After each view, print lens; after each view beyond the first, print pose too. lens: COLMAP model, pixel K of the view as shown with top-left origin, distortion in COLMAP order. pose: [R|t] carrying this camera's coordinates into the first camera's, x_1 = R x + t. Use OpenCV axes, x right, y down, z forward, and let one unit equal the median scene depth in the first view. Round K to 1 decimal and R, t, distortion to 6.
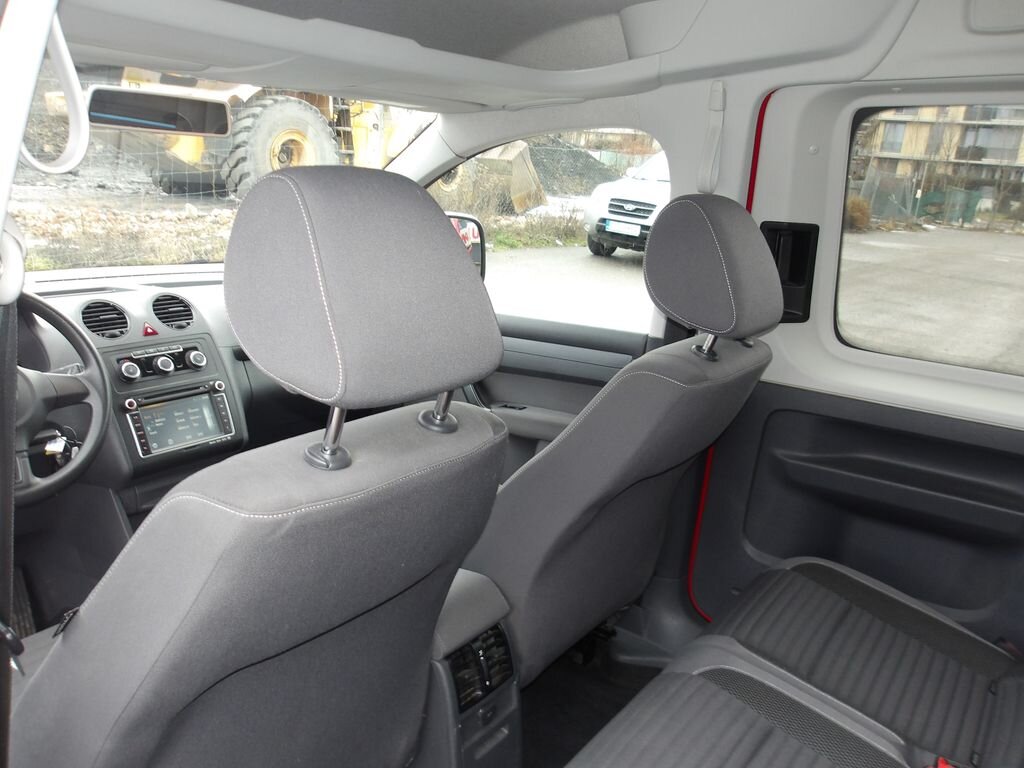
lens RADIAL K [[836.3, 0, 514.7], [0, 836.3, 369.6], [0, 0, 1]] dist [0.011068, -0.001069]
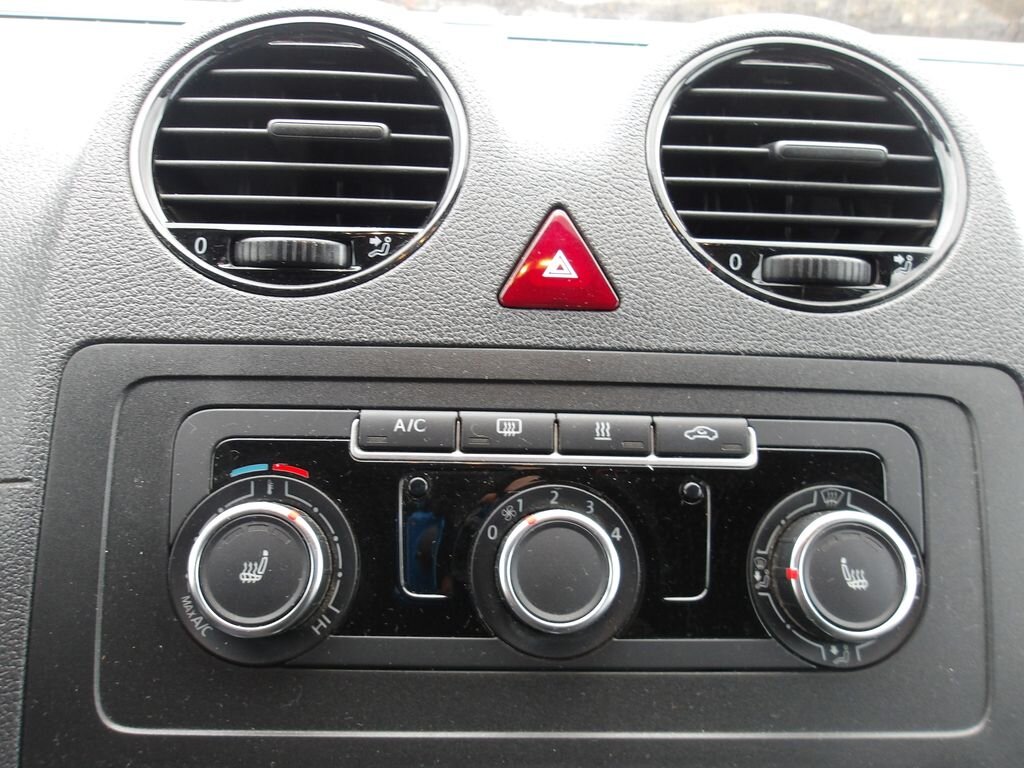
lens RADIAL K [[872.1, 0, 512.0], [0, 872.1, 384.0], [0, 0, 1]] dist [0.004131, -0.000109]
pose [[0.615639, 0.287619, -0.733665, -0.323914], [-0.198601, 0.957591, 0.208752, -0.055333], [0.762592, 0.017191, 0.646652, 0.880712]]
